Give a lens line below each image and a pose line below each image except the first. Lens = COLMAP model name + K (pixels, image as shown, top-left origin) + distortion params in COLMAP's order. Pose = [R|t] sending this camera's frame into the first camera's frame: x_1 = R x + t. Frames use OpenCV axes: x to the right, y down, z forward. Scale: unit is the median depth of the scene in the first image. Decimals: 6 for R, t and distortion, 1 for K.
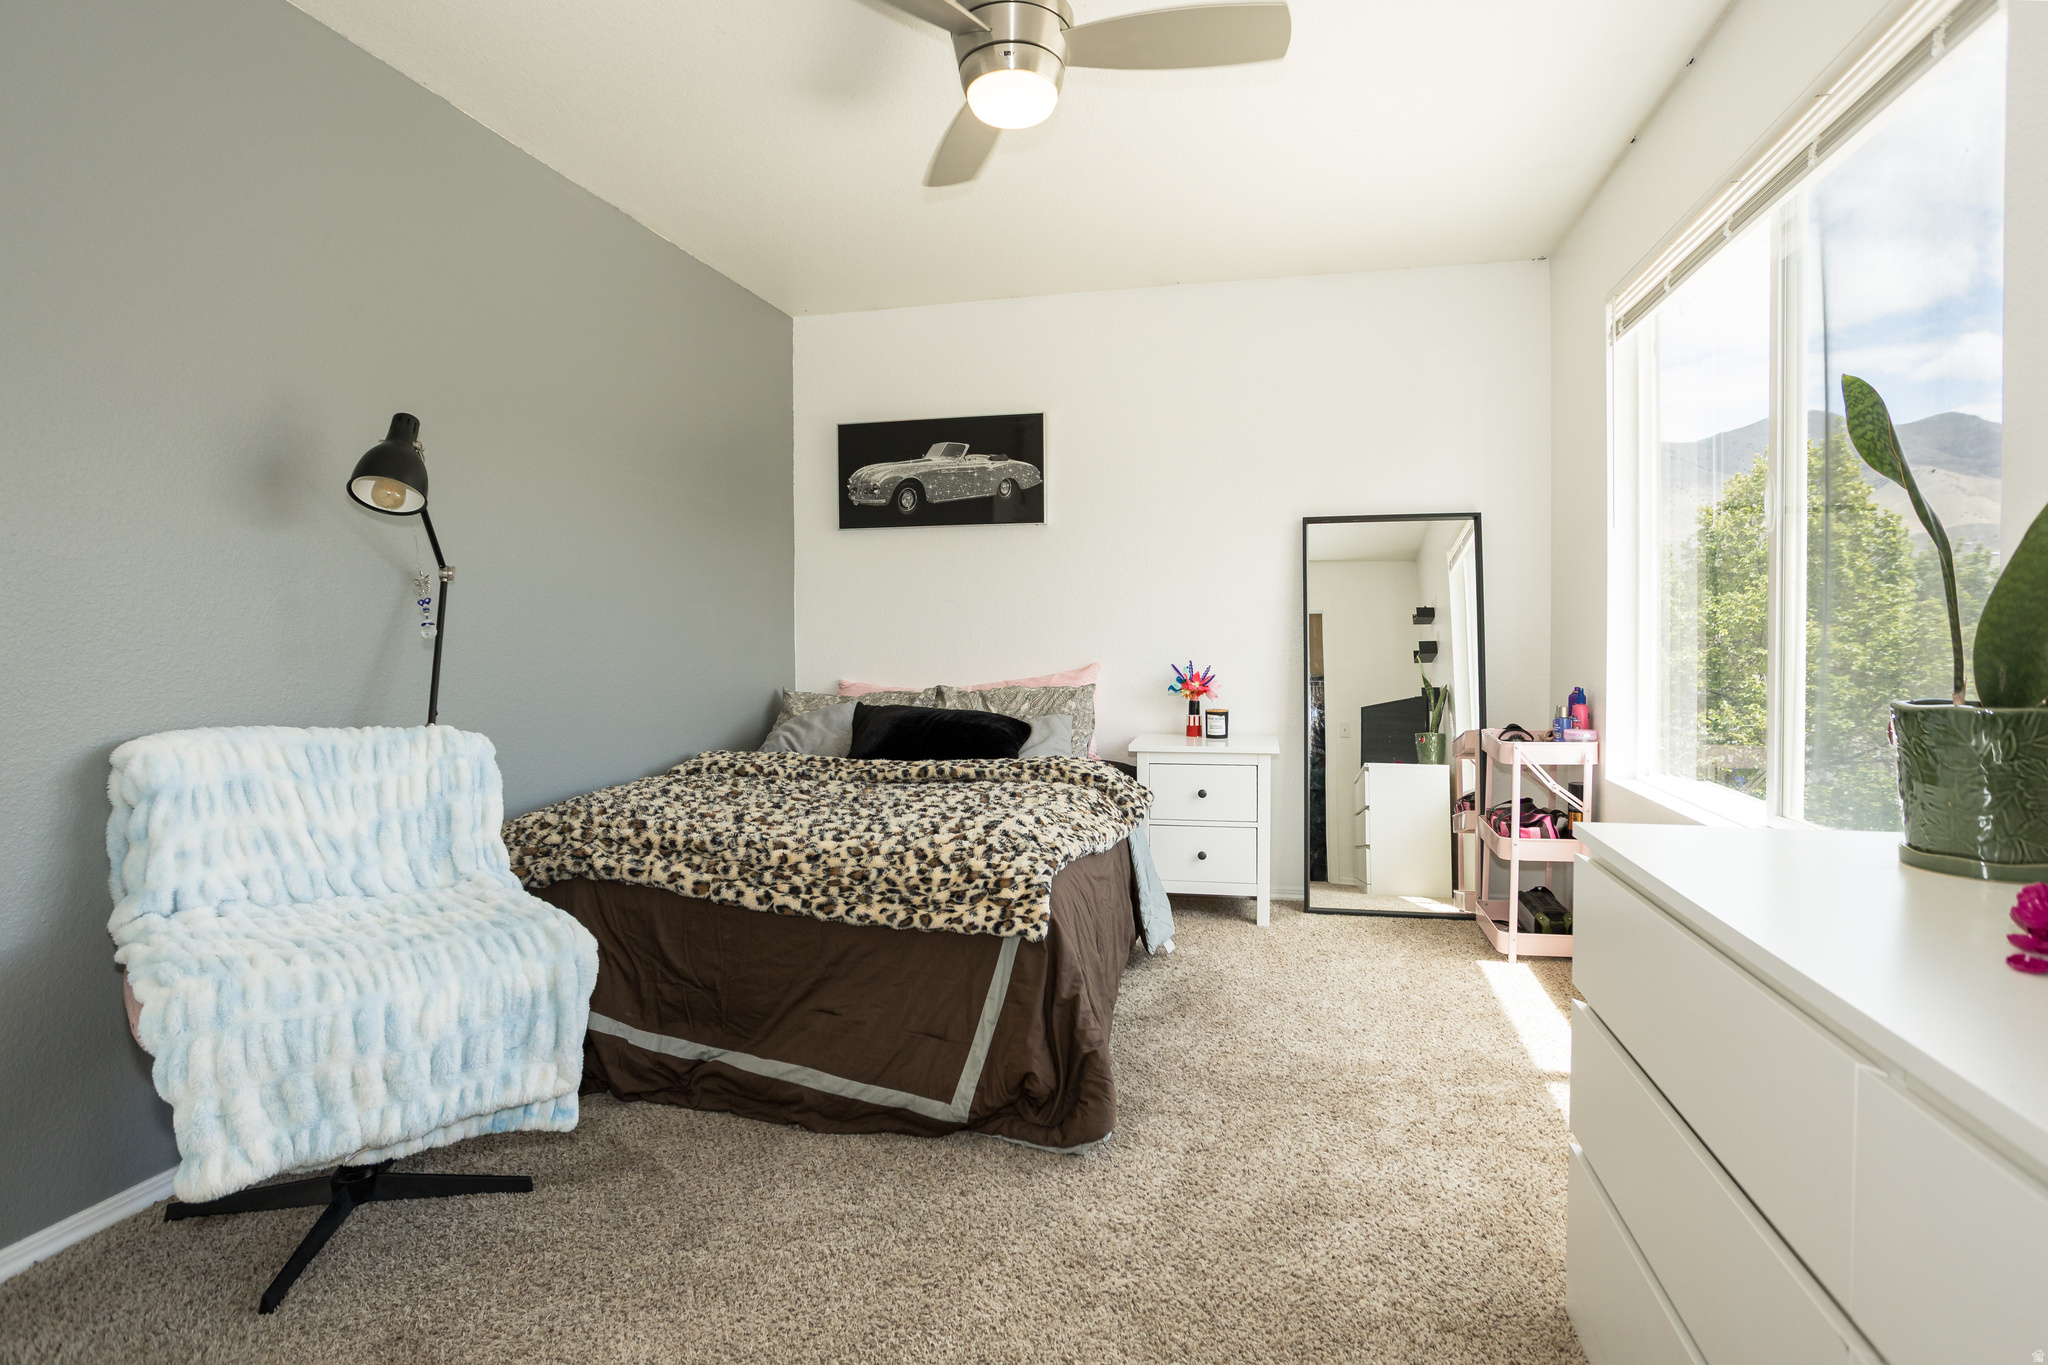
lens RADIAL K [[1077.3, 0, 1022.4], [0, 1077.3, 616.7], [0, 0, 1]] dist [-0.071317, 0.061001]
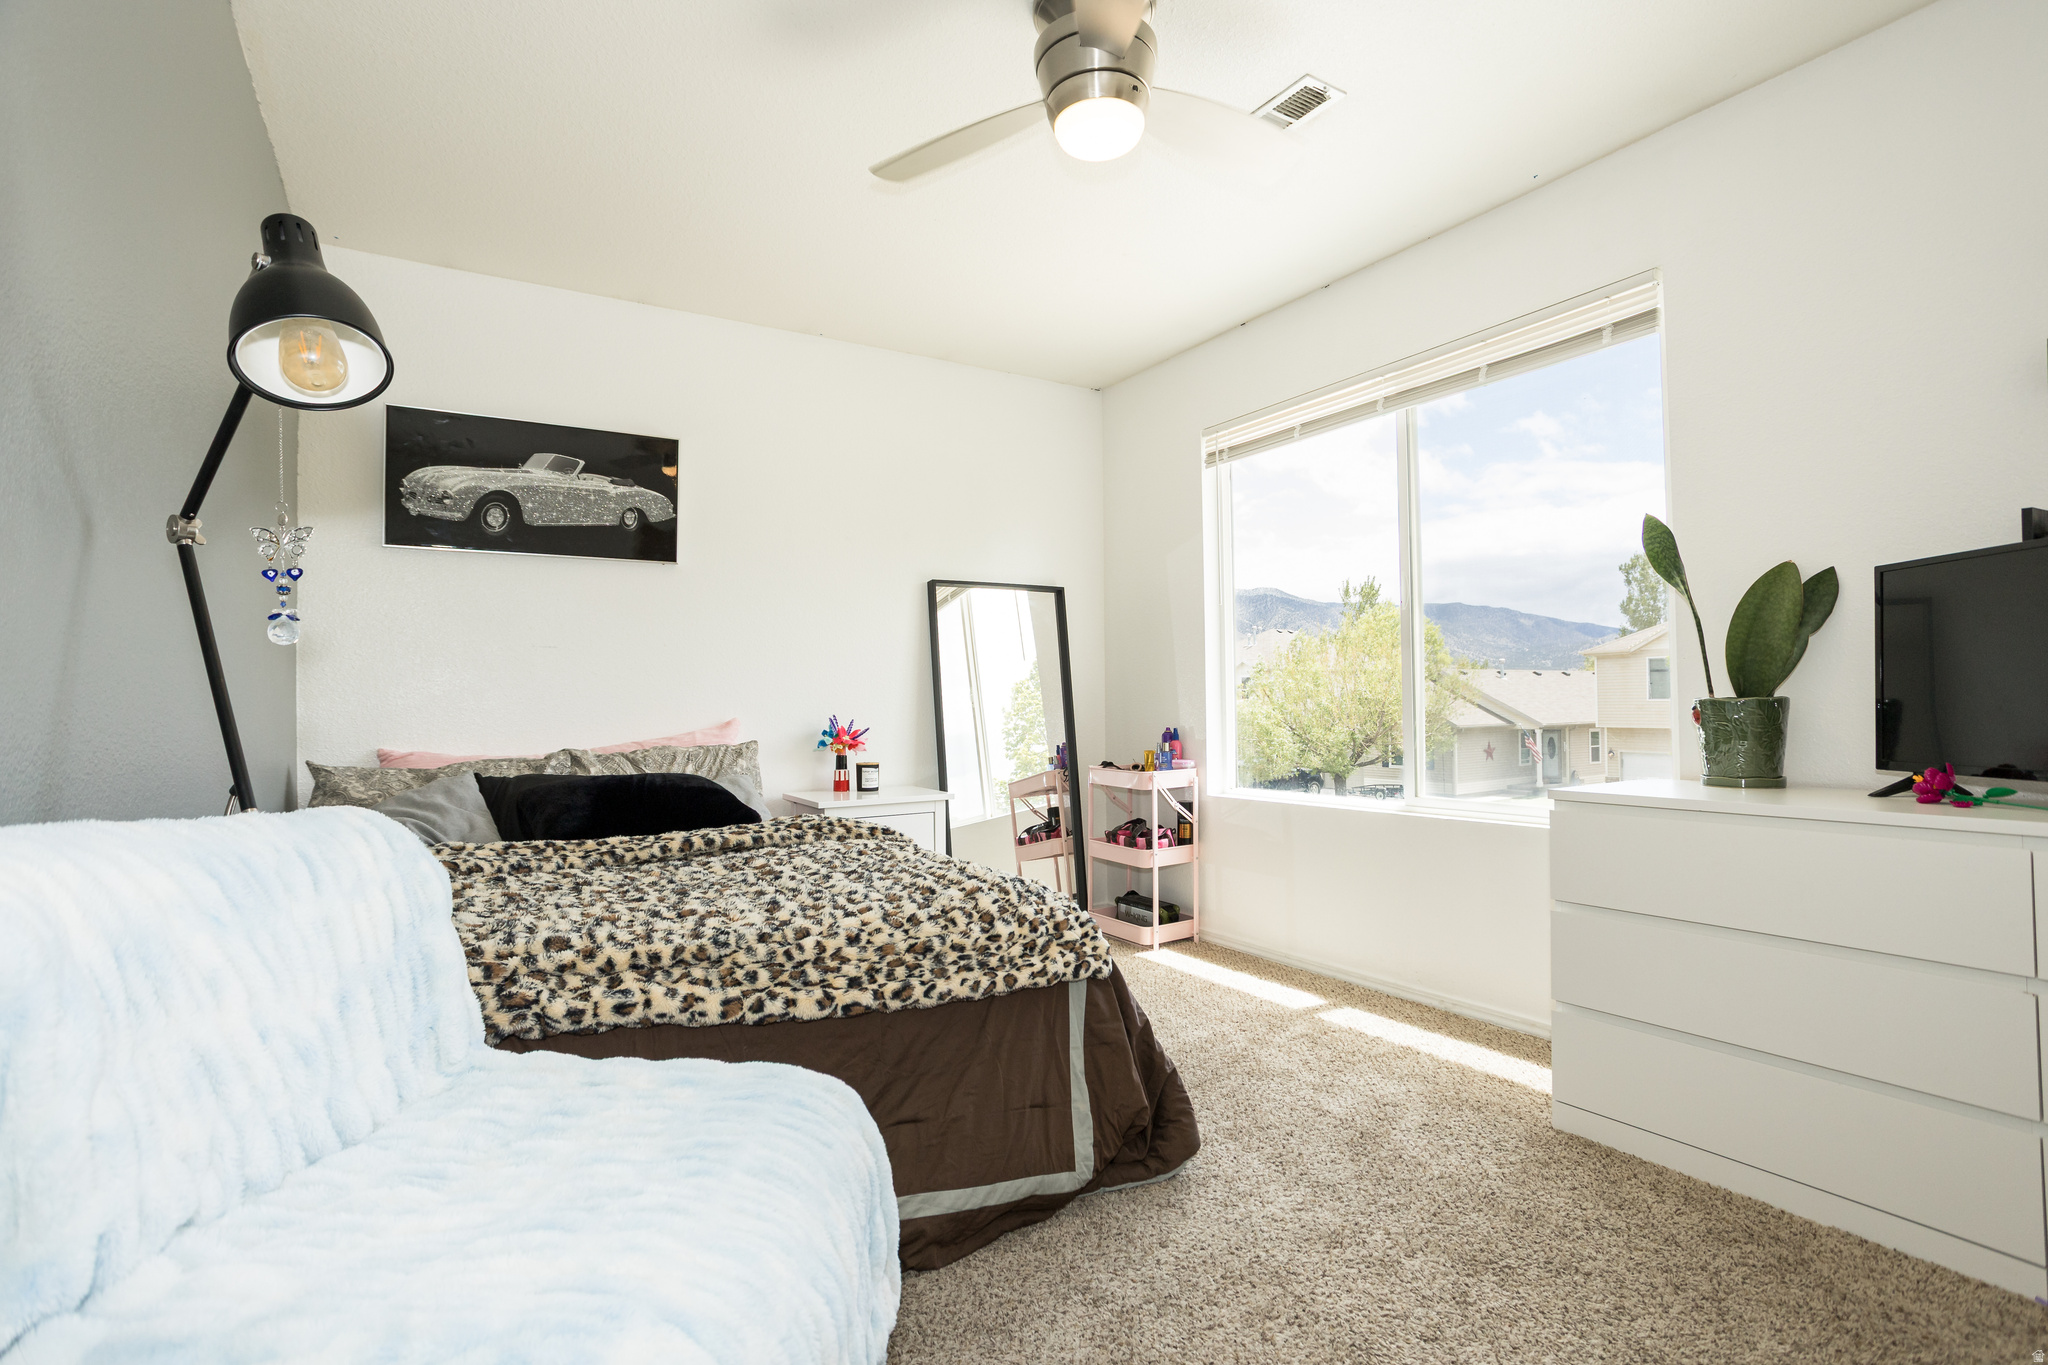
lens RADIAL K [[1015.2, 0, 1050.6], [0, 1015.2, 646.4], [0, 0, 1]] dist [-0.056558, 0.031707]
pose [[0.678656, 0.038398, 0.733452, -0.645888], [-0.000390, 0.998651, -0.051921, 0.043011], [-0.734456, 0.034951, 0.677756, 0.359864]]
